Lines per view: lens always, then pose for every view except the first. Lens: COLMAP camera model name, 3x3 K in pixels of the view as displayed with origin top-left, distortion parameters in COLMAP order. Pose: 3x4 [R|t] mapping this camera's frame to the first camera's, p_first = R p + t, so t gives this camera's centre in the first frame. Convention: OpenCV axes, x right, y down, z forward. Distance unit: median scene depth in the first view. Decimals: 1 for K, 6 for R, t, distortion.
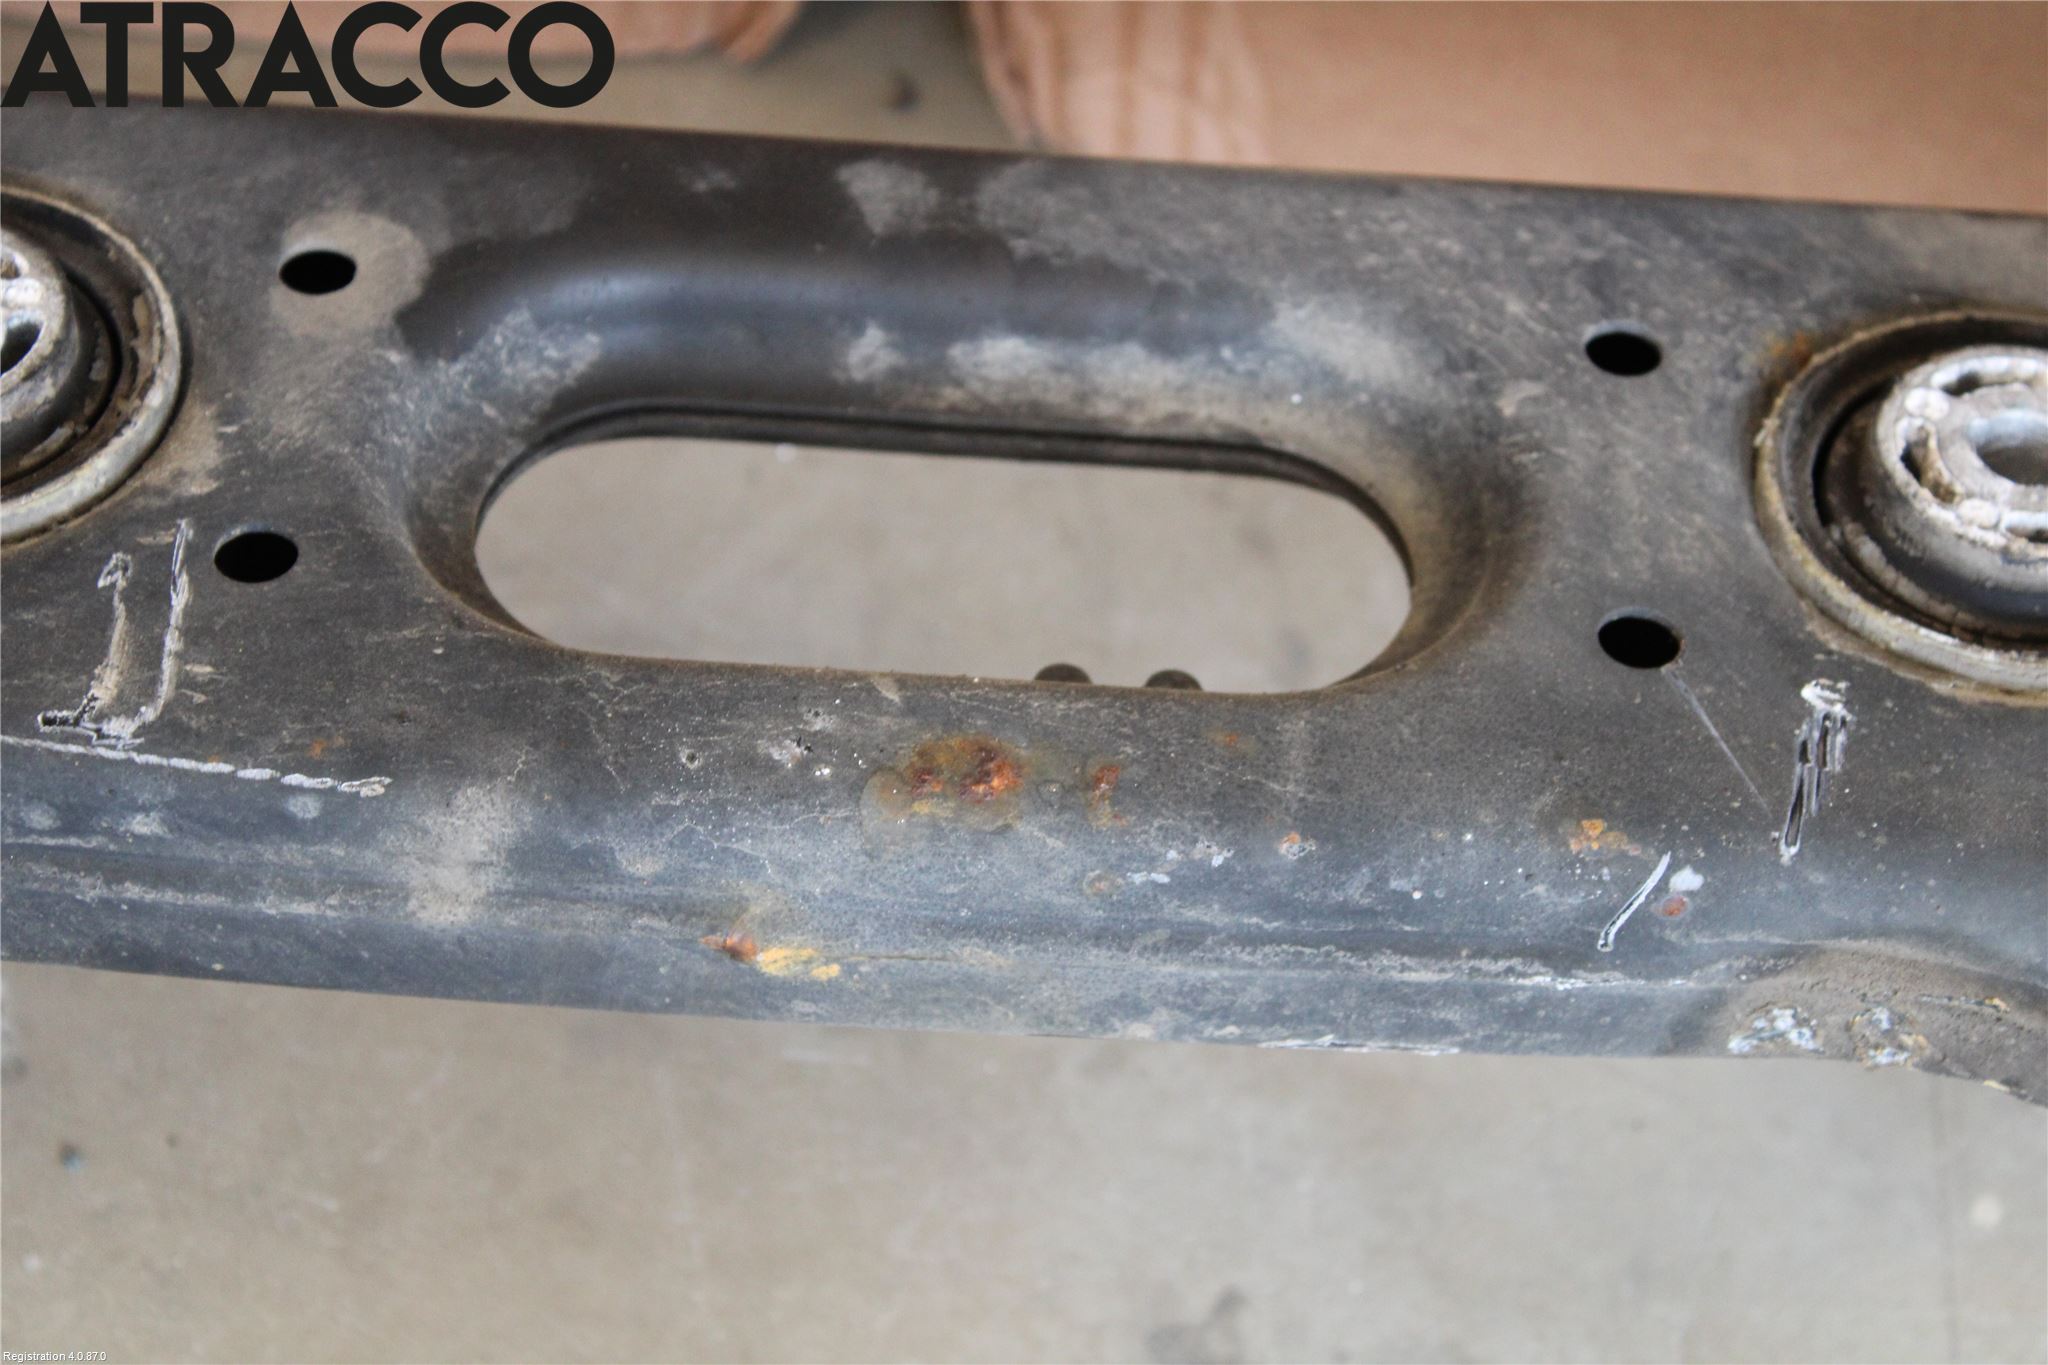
lens RADIAL K [[4821.0, 0, 1024.0], [0, 4821.0, 682.5], [0, 0, 1]] dist [-0.010753, 0.615360]
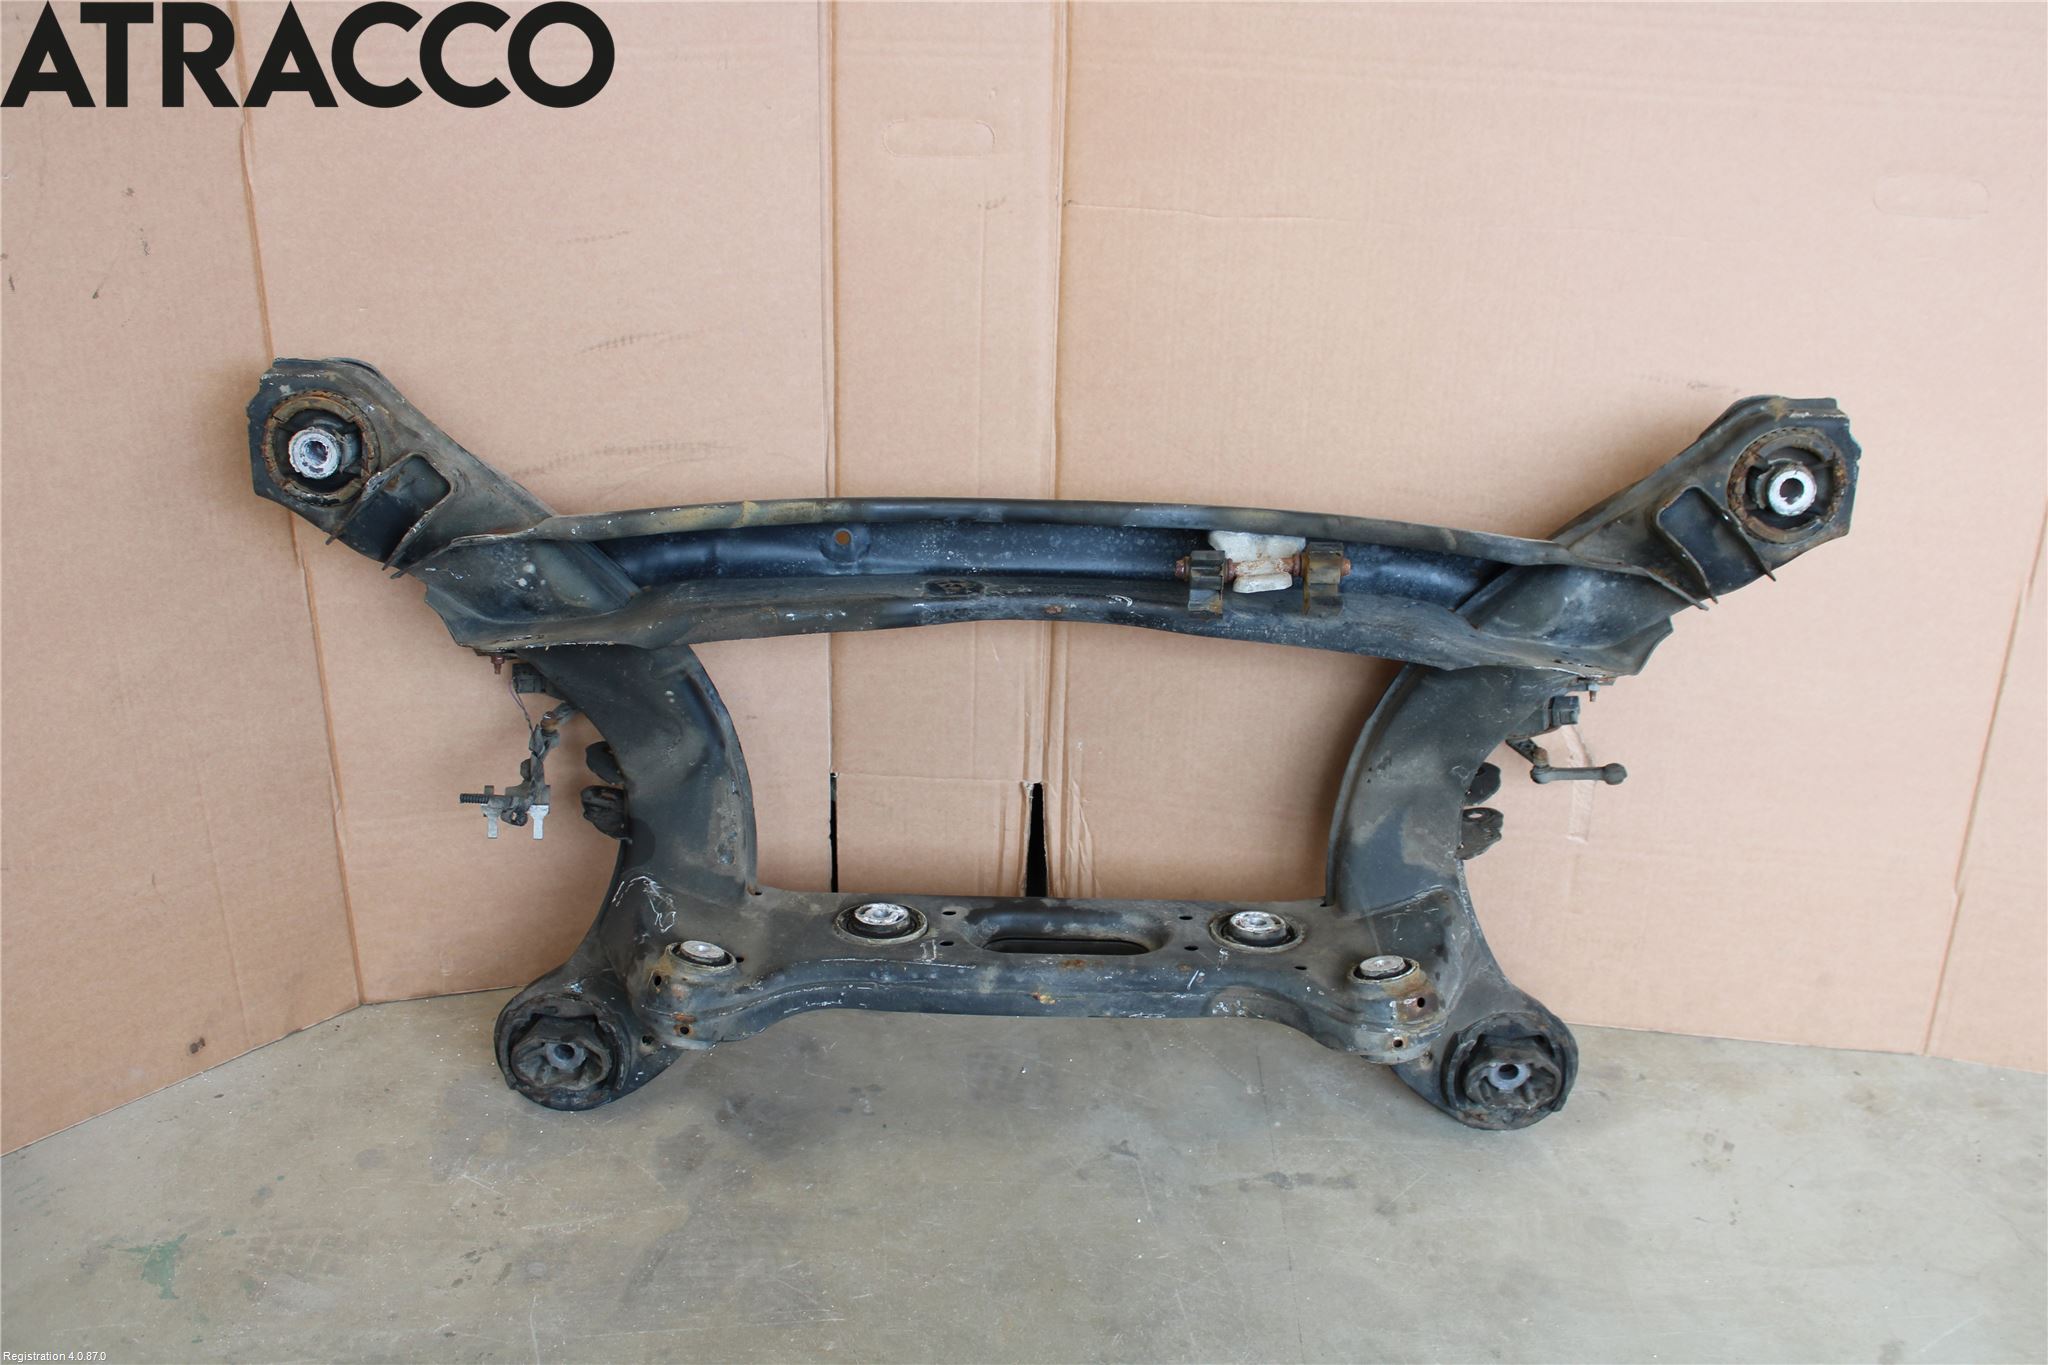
lens RADIAL K [[1944.6, 0, 1024.0], [0, 1944.6, 682.5], [0, 0, 1]] dist [-0.132233, 0.008268]
pose [[0.998824, -0.031045, 0.037245, -0.142972], [0.045263, 0.872439, -0.486623, 0.813575], [-0.017387, 0.487737, 0.872818, -1.131642]]
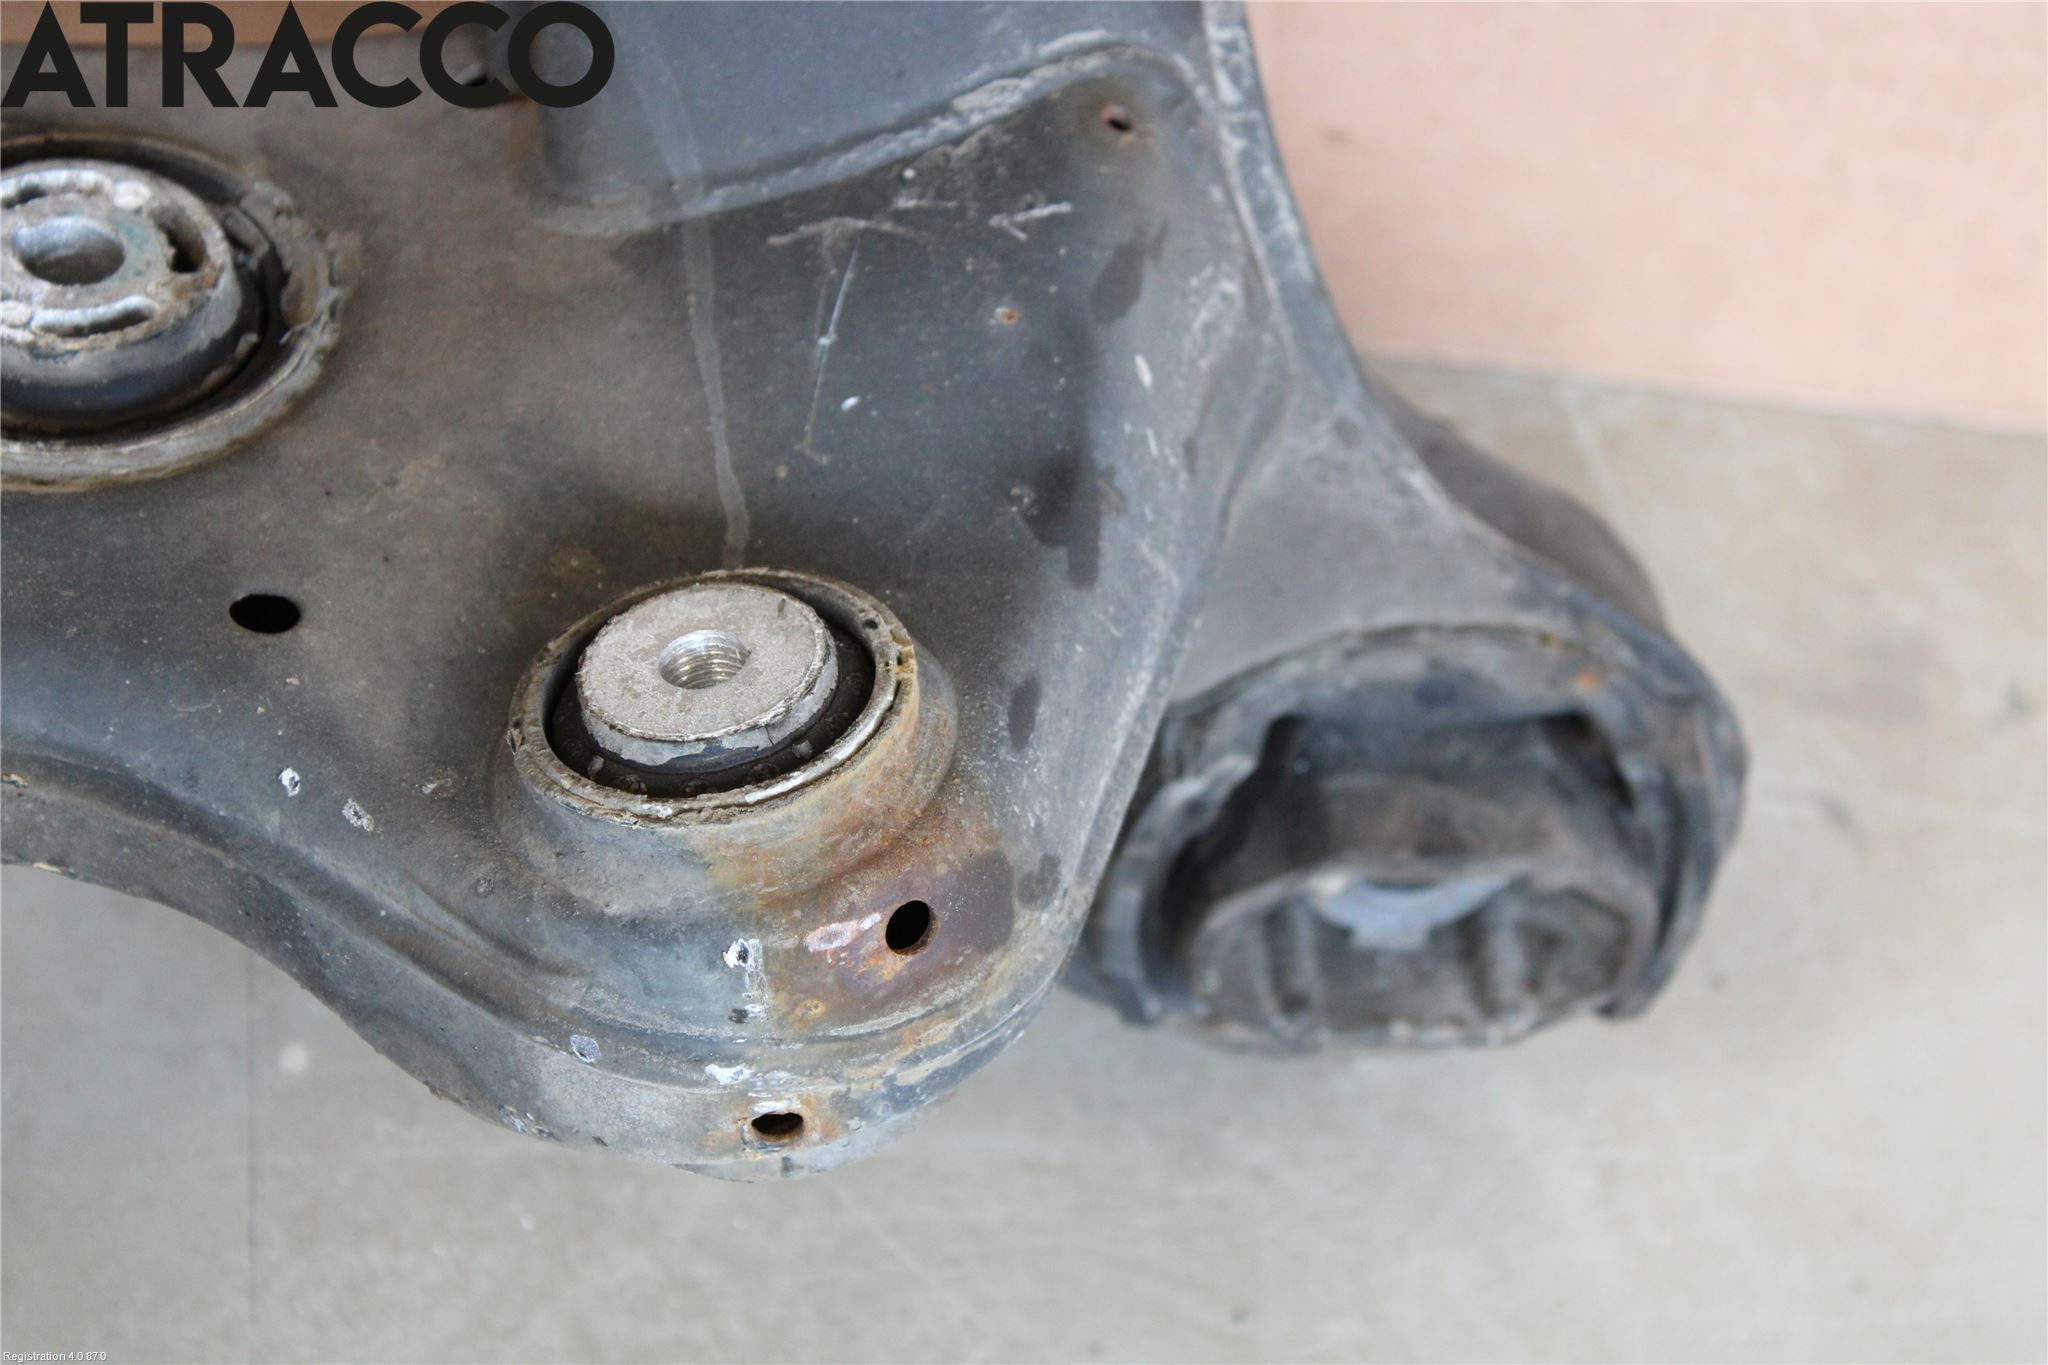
lens RADIAL K [[4821.0, 0, 1024.0], [0, 4821.0, 682.5], [0, 0, 1]] dist [-0.010753, 0.615360]
pose [[0.983328, -0.079220, 0.163676, 0.236093], [0.084560, 0.996082, -0.025909, 0.086887], [-0.160982, 0.039317, 0.986174, -0.032325]]
